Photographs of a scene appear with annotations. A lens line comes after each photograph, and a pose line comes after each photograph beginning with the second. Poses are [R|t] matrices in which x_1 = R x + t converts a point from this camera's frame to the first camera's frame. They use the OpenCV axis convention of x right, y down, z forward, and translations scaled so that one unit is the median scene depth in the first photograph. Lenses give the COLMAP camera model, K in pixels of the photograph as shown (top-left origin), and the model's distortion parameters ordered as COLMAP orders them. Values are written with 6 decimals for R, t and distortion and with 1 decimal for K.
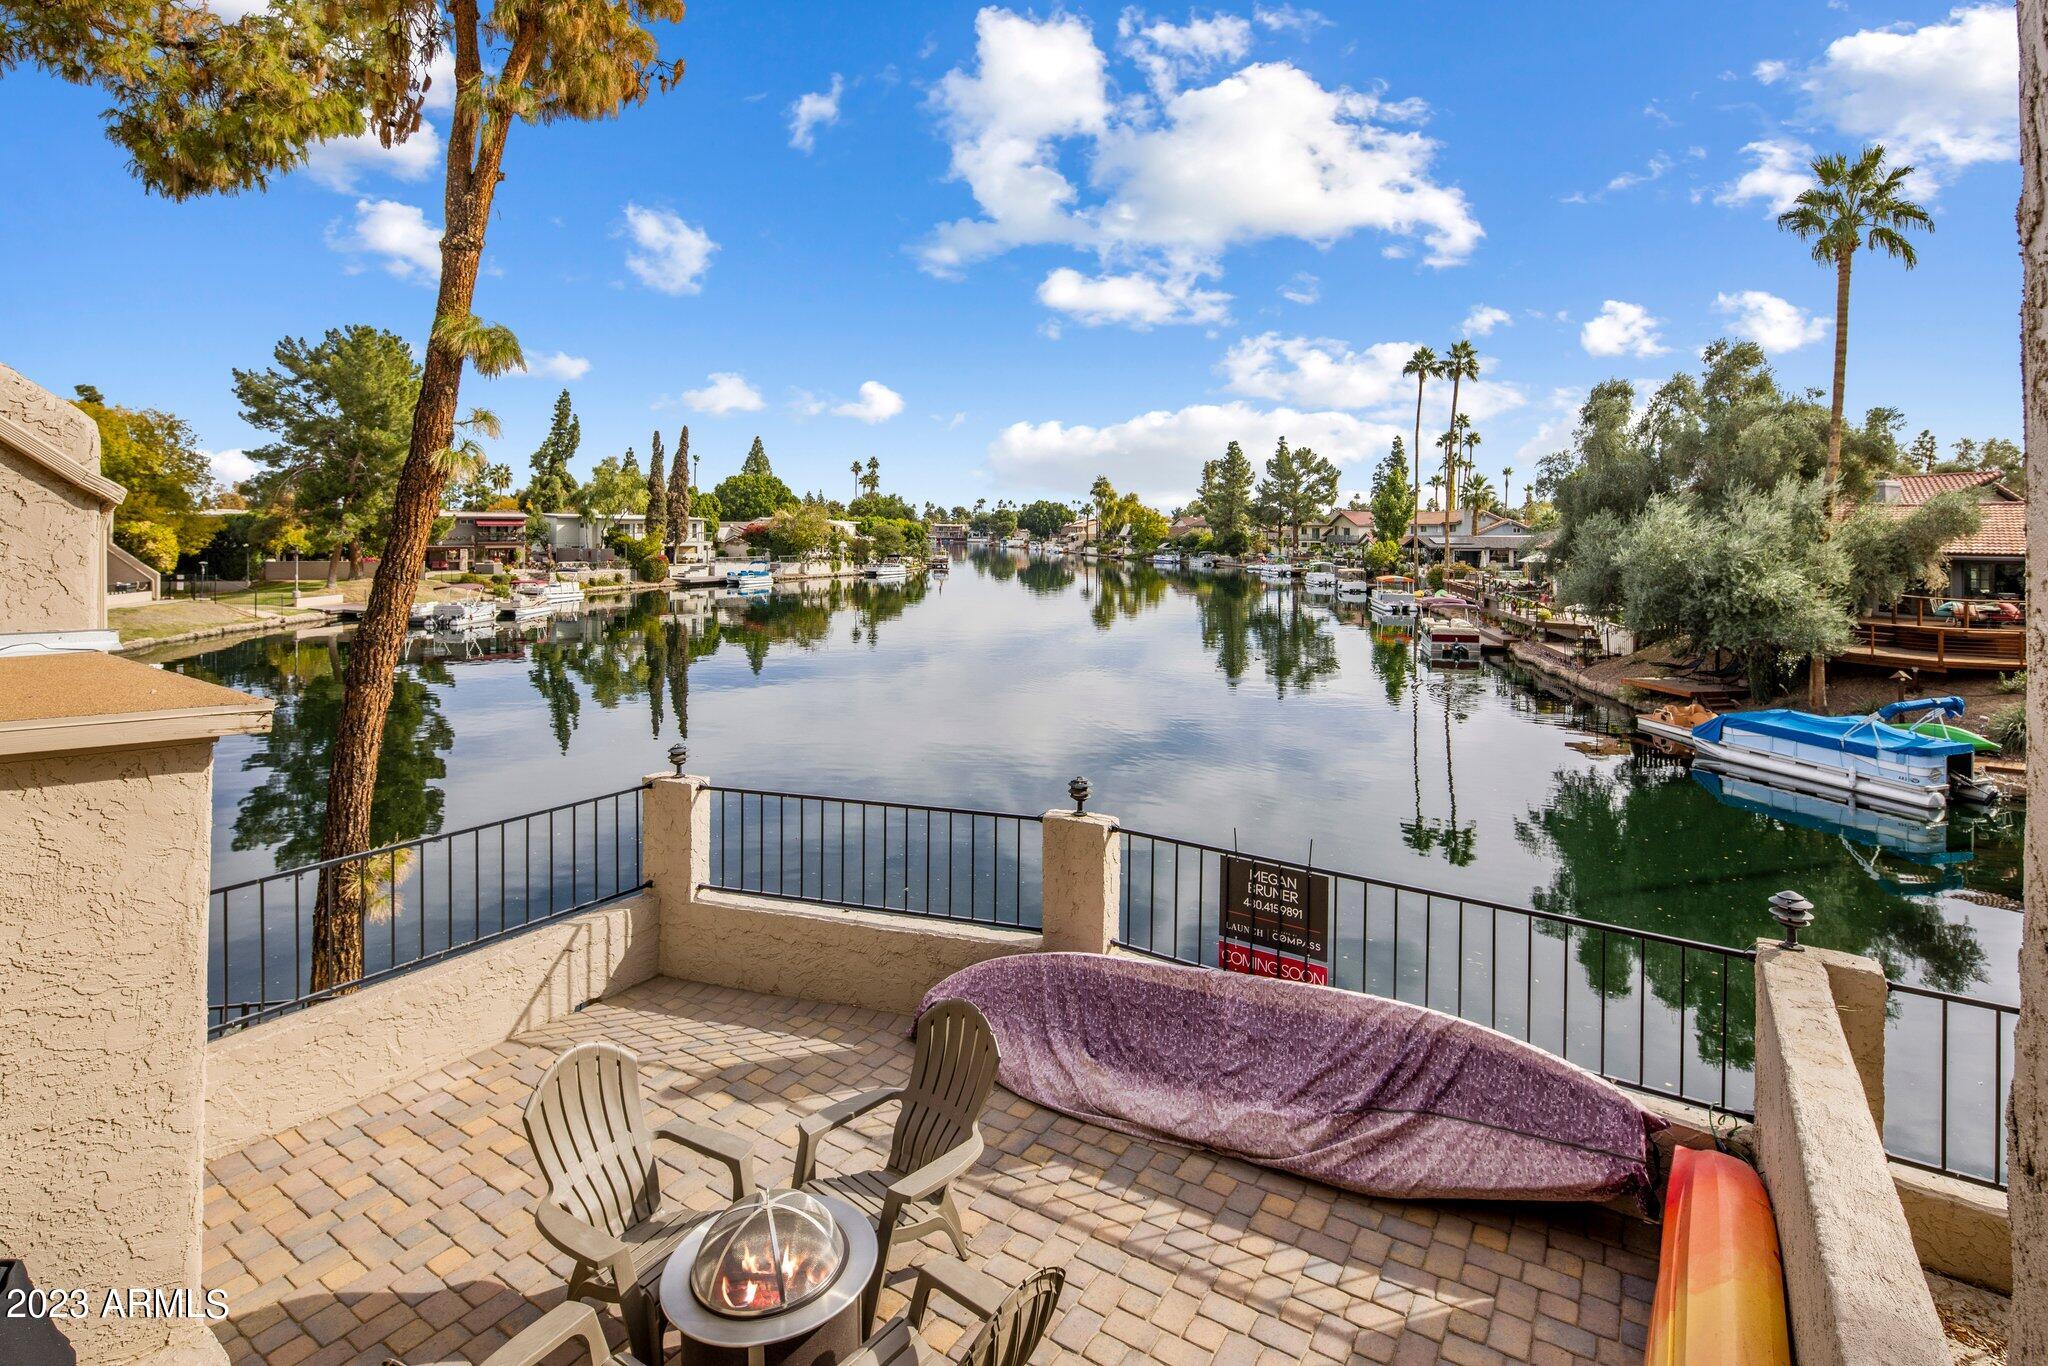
lens RADIAL K [[986.2, 0, 1032.2], [0, 986.2, 535.3], [0, 0, 1]] dist [0.005750, -0.005575]
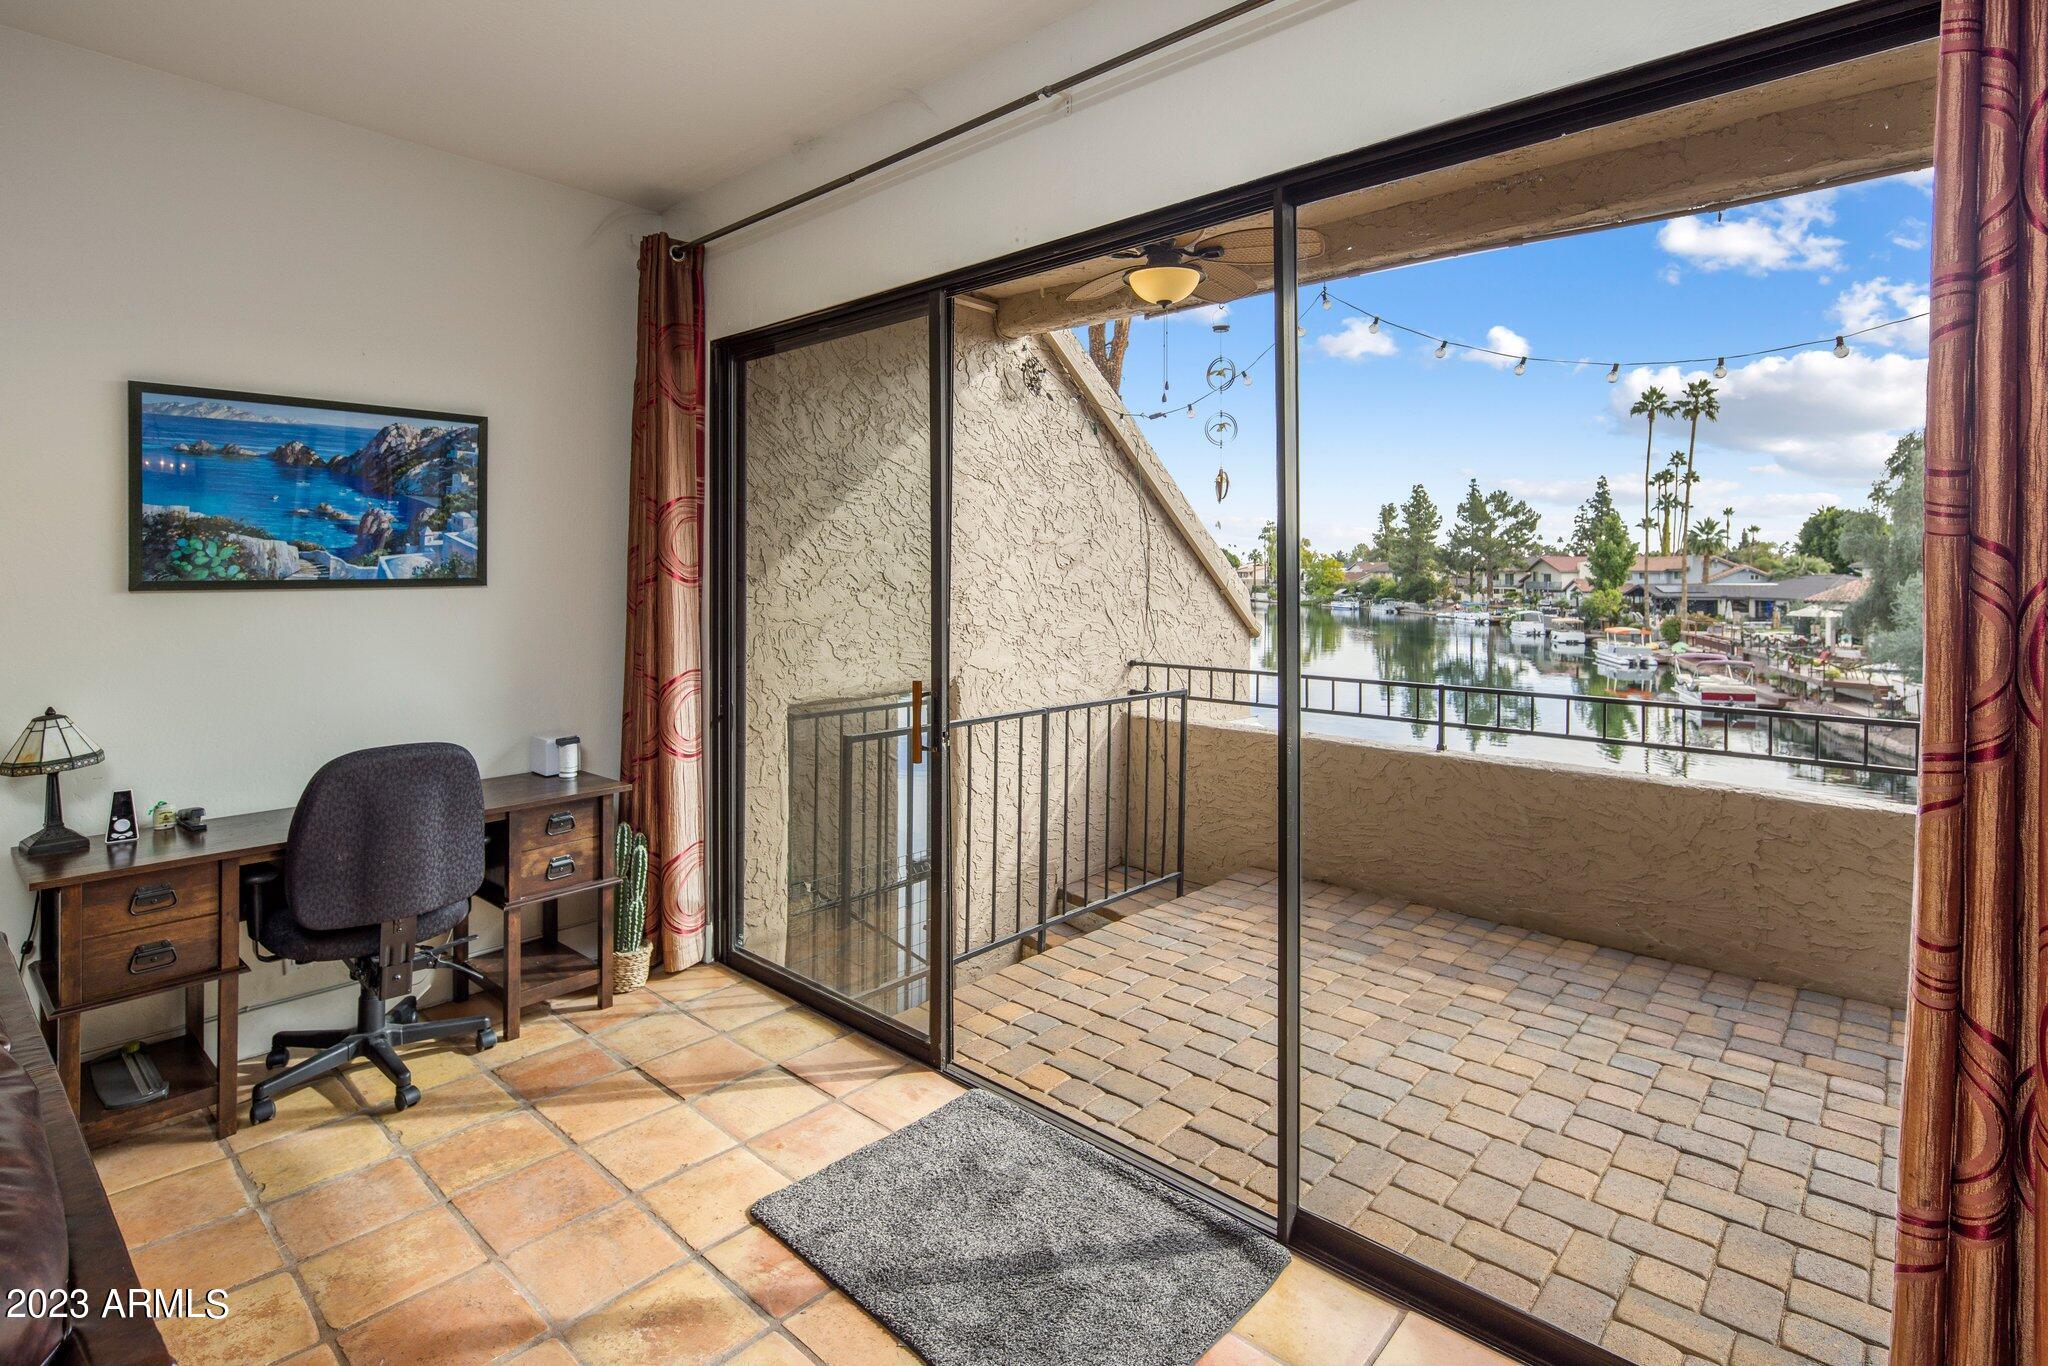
lens RADIAL K [[986.2, 0, 1023.1], [0, 986.2, 571.5], [0, 0, 1]] dist [0.005750, -0.005575]
pose [[0.987522, -0.004453, -0.157419, -0.110143], [0.003234, 0.999963, -0.007998, -0.013640], [0.157449, 0.007390, 0.987499, -0.069033]]
